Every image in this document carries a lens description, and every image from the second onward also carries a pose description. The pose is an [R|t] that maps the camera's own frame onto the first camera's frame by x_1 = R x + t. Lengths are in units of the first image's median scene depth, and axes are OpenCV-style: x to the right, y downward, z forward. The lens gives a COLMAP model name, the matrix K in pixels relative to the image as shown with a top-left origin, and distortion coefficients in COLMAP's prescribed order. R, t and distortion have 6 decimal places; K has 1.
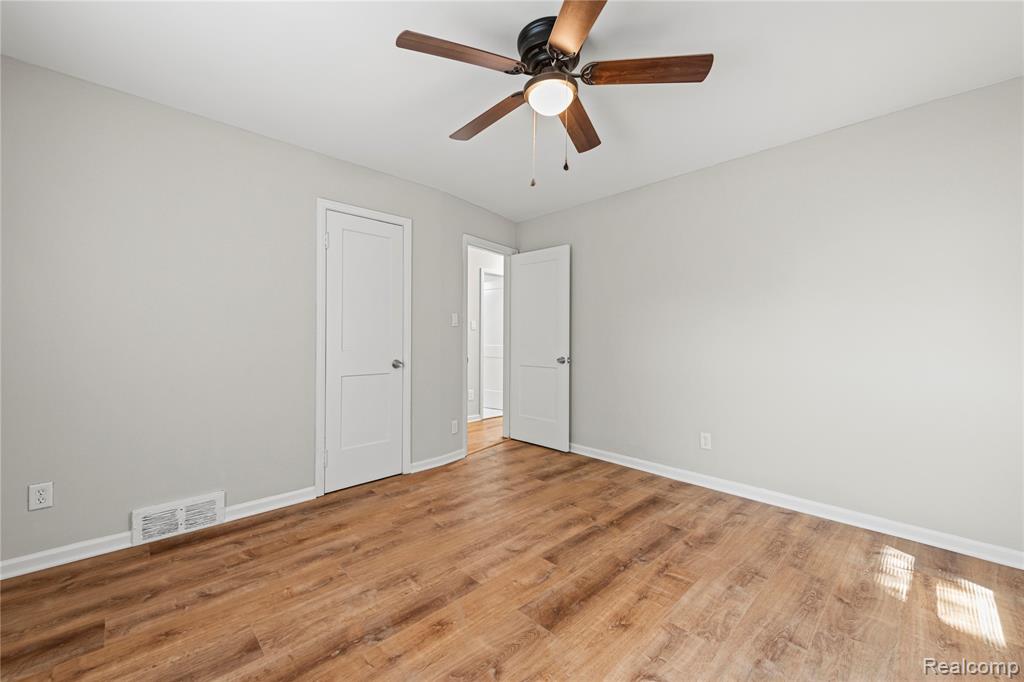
lens RADIAL K [[405.9, 0, 512.0], [0, 405.9, 341.0], [0, 0, 1]] dist [0.001346, 0.000117]
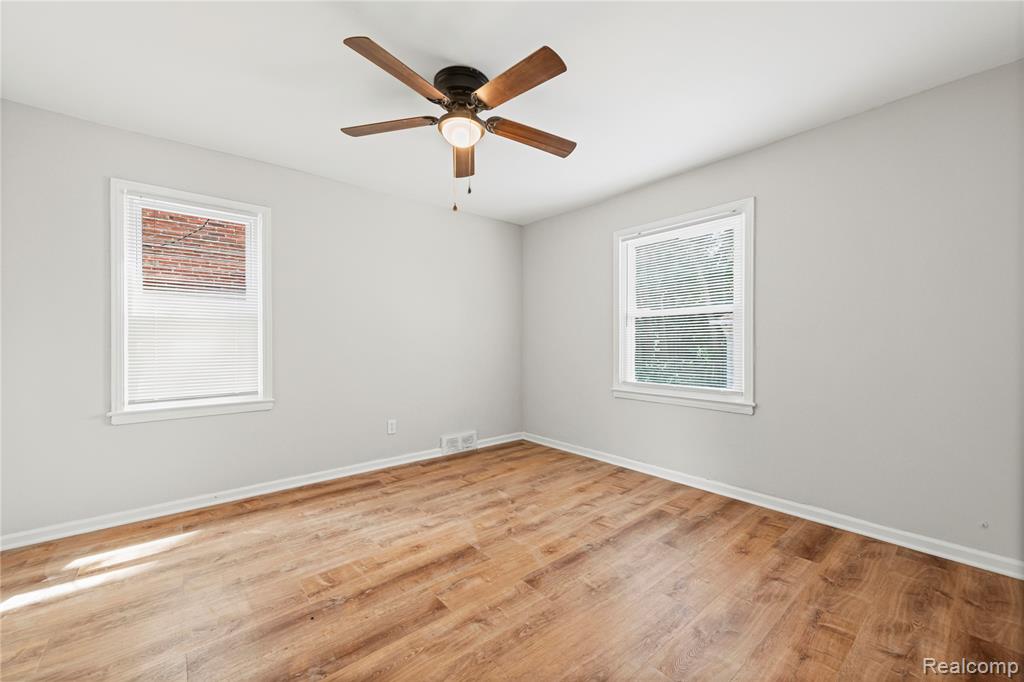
lens RADIAL K [[391.8, 0, 512.0], [0, 391.8, 341.0], [0, 0, 1]] dist [-0.000153, -0.000004]
pose [[-0.997481, -0.001541, 0.070920, -0.121994], [-0.000788, 0.999943, 0.010637, -0.014760], [-0.070932, 0.010554, -0.997425, 1.987482]]
